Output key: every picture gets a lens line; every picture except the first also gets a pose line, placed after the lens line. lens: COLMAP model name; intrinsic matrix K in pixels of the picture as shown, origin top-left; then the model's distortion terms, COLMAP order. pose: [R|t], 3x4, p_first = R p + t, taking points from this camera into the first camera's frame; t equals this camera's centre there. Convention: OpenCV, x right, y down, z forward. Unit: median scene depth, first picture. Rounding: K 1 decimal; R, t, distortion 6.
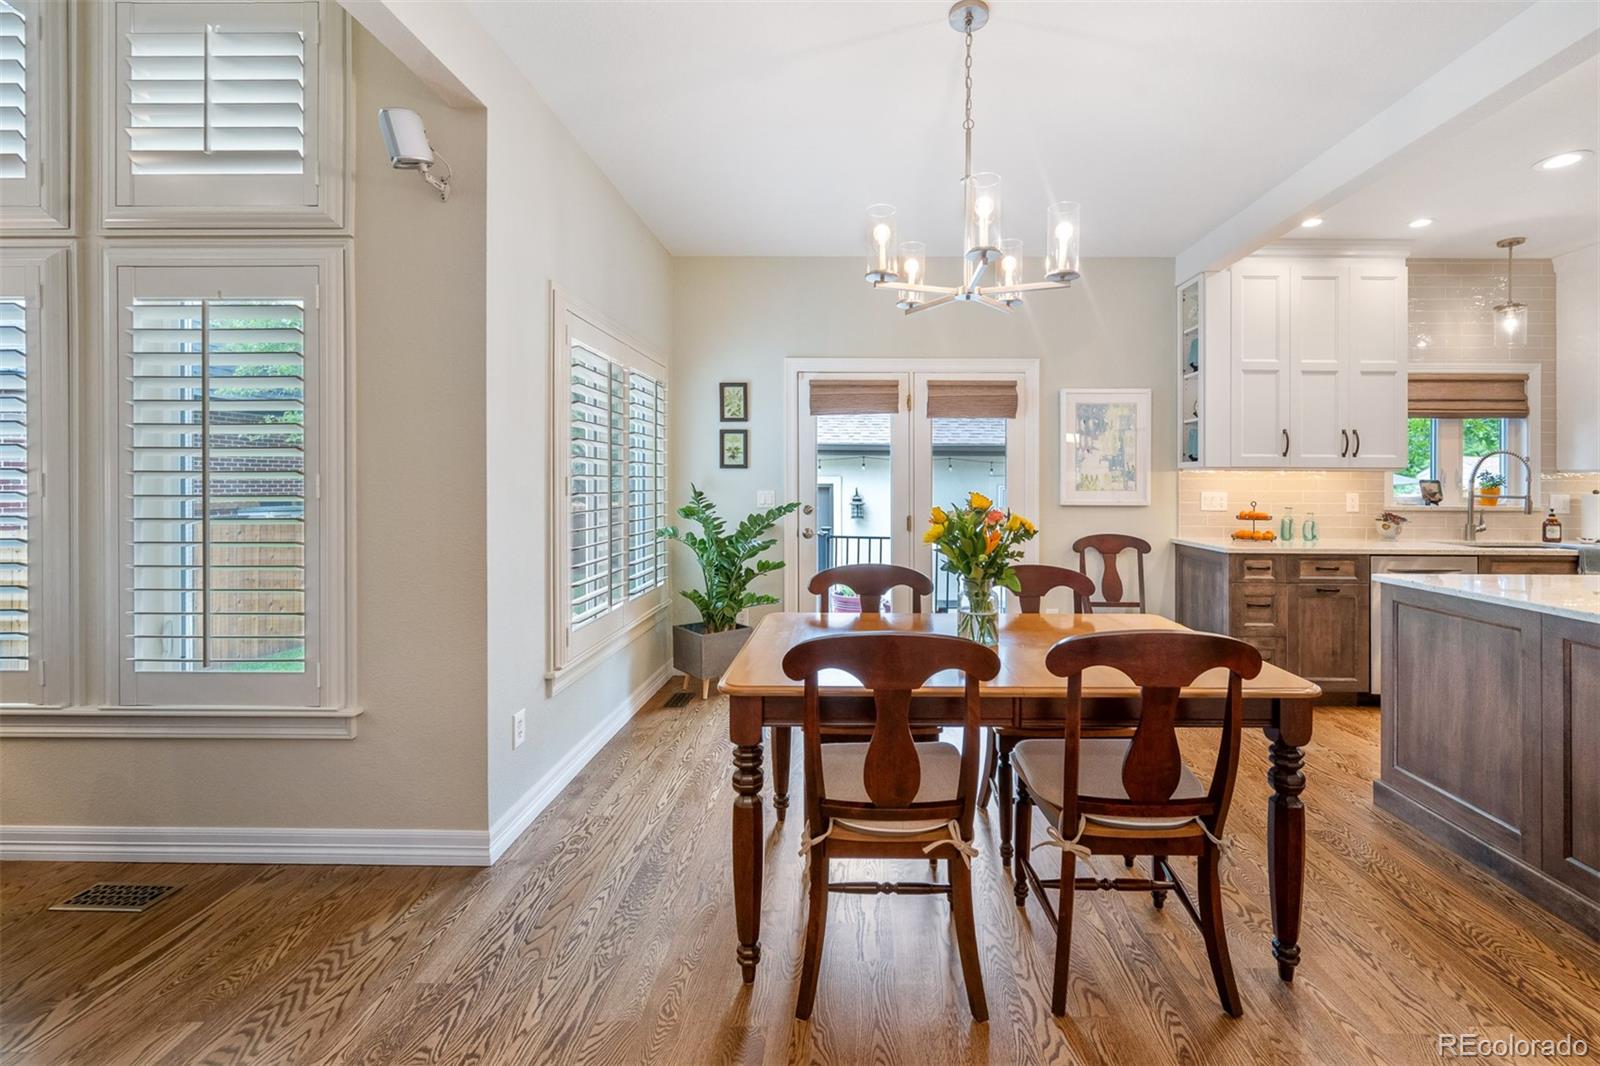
lens RADIAL K [[721.6, 0, 859.5], [0, 721.6, 484.3], [0, 0, 1]] dist [0.000195, -0.000120]
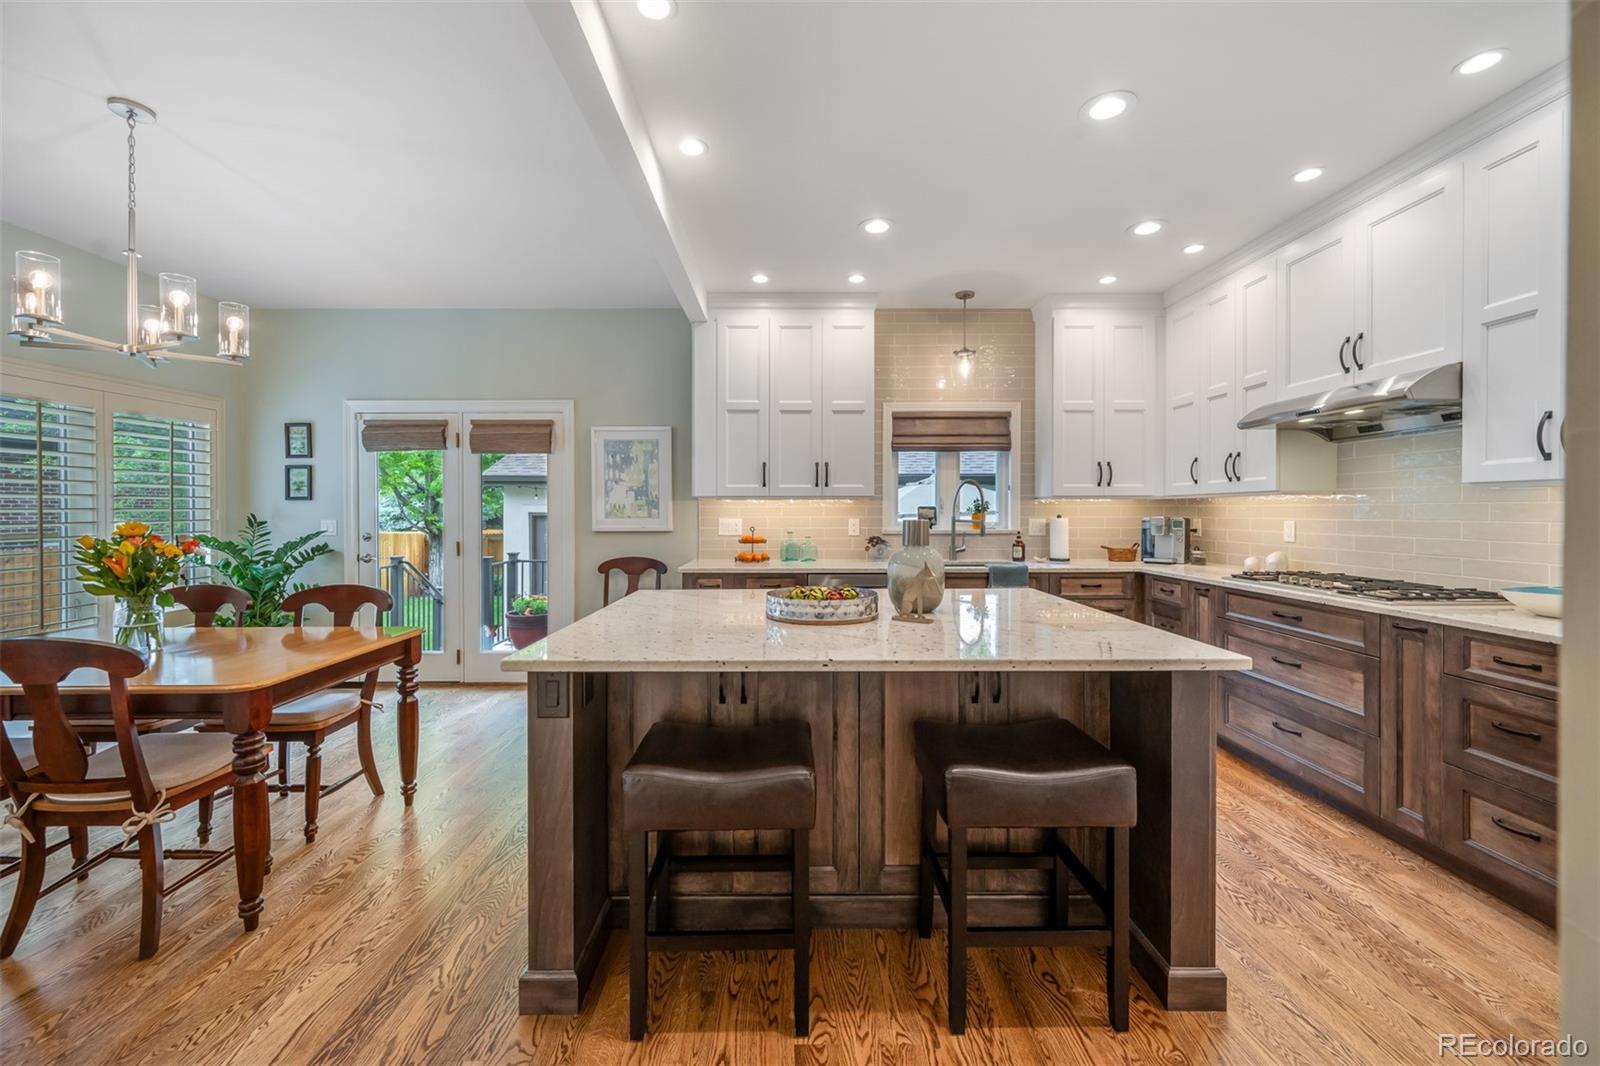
lens RADIAL K [[671.7, 0, 795.5], [0, 671.7, 517.3], [0, 0, 1]] dist [-0.004693, -0.000093]
pose [[0.999932, -0.006266, 0.009853, 0.618334], [0.006186, 0.999948, 0.008132, 0.001122], [-0.009903, -0.008071, 0.999918, -0.045374]]
